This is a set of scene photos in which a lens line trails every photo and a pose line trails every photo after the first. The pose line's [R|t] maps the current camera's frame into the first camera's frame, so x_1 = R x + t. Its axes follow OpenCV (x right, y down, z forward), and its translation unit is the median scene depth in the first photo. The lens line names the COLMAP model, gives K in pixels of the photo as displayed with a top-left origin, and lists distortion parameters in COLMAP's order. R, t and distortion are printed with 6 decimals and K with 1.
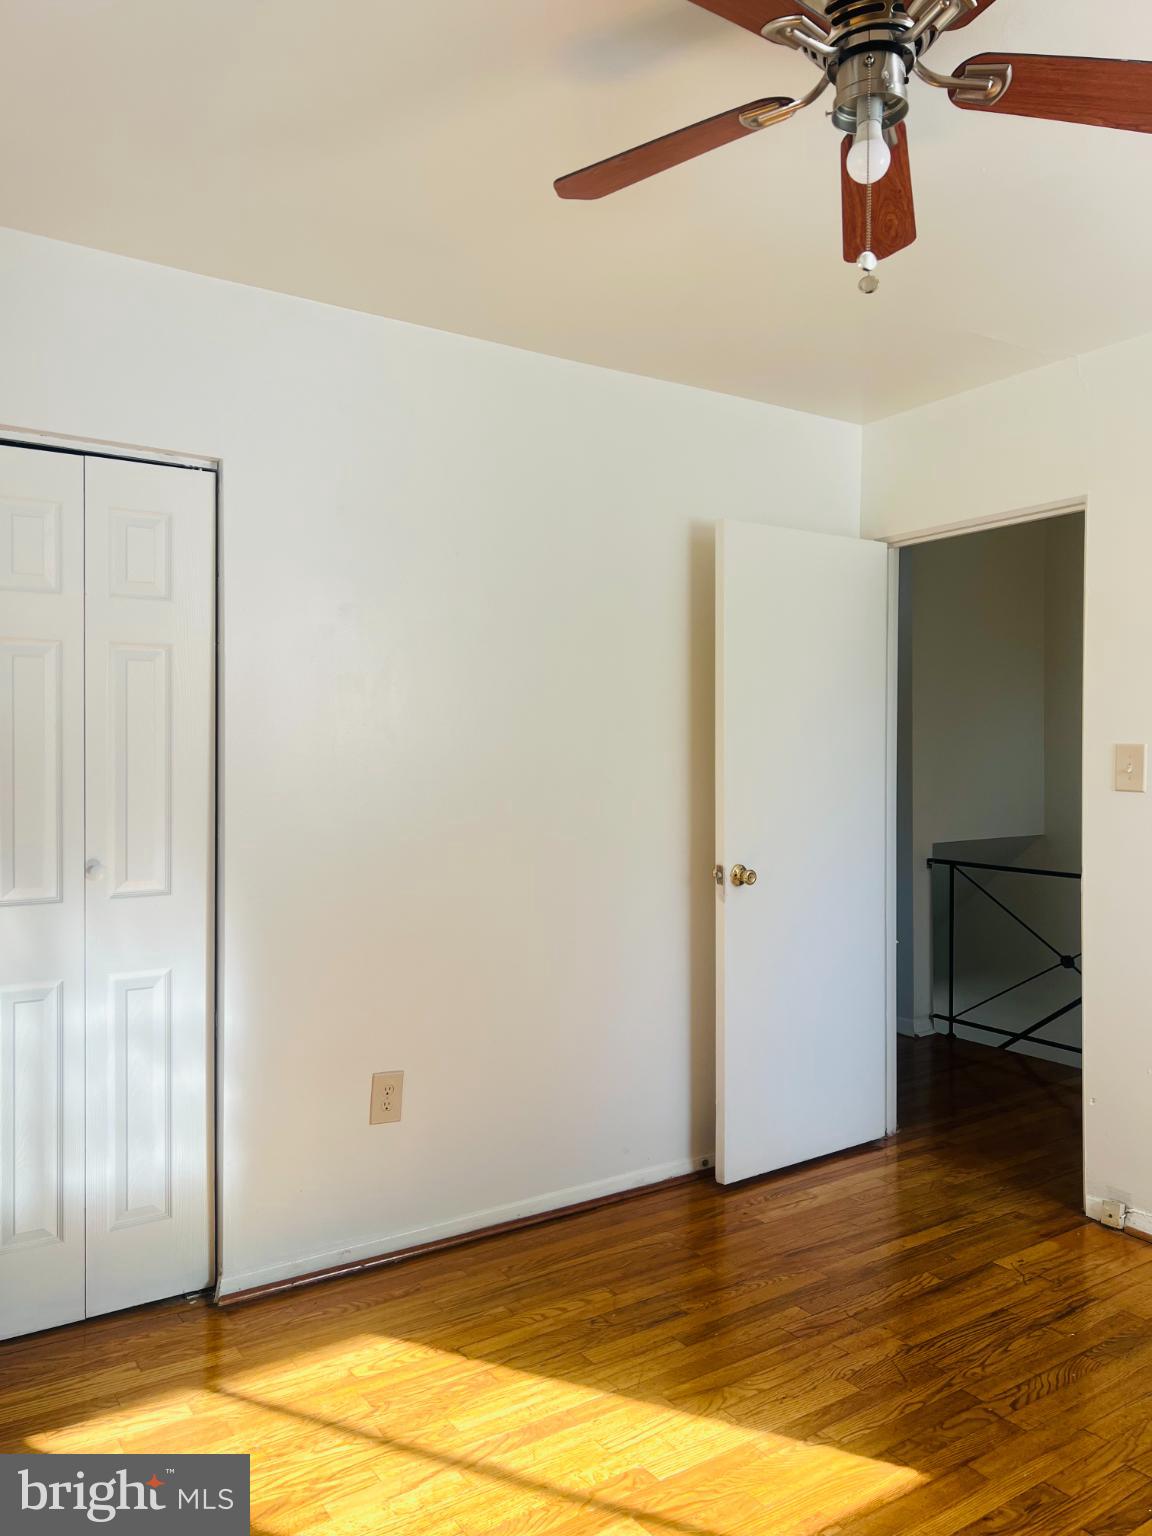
lens RADIAL K [[1311.7, 0, 576.0], [0, 1311.7, 768.0], [0, 0, 1]] dist [-0.005861, -0.042460]
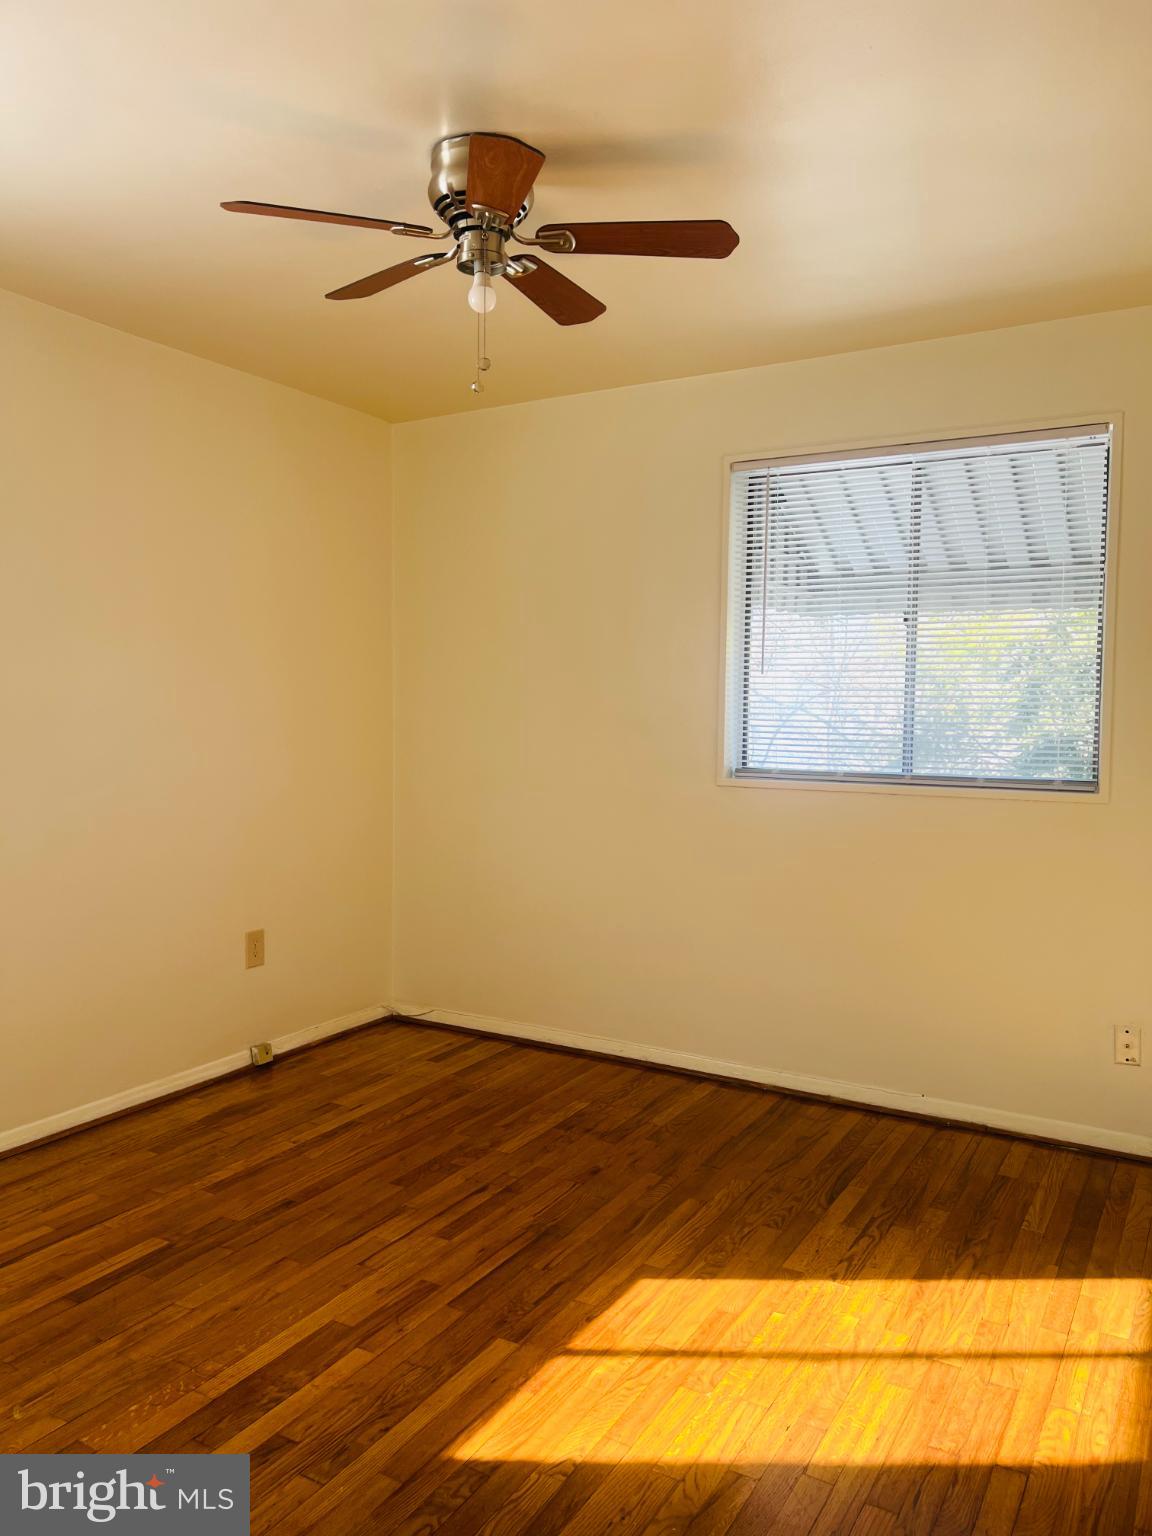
lens RADIAL K [[1311.7, 0, 576.0], [0, 1311.7, 768.0], [0, 0, 1]] dist [-0.005861, -0.042460]
pose [[-0.920359, 0.008457, -0.390983, 0.531842], [-0.019628, 0.997507, 0.067780, -0.032405], [0.390581, 0.070056, -0.917899, 1.817624]]
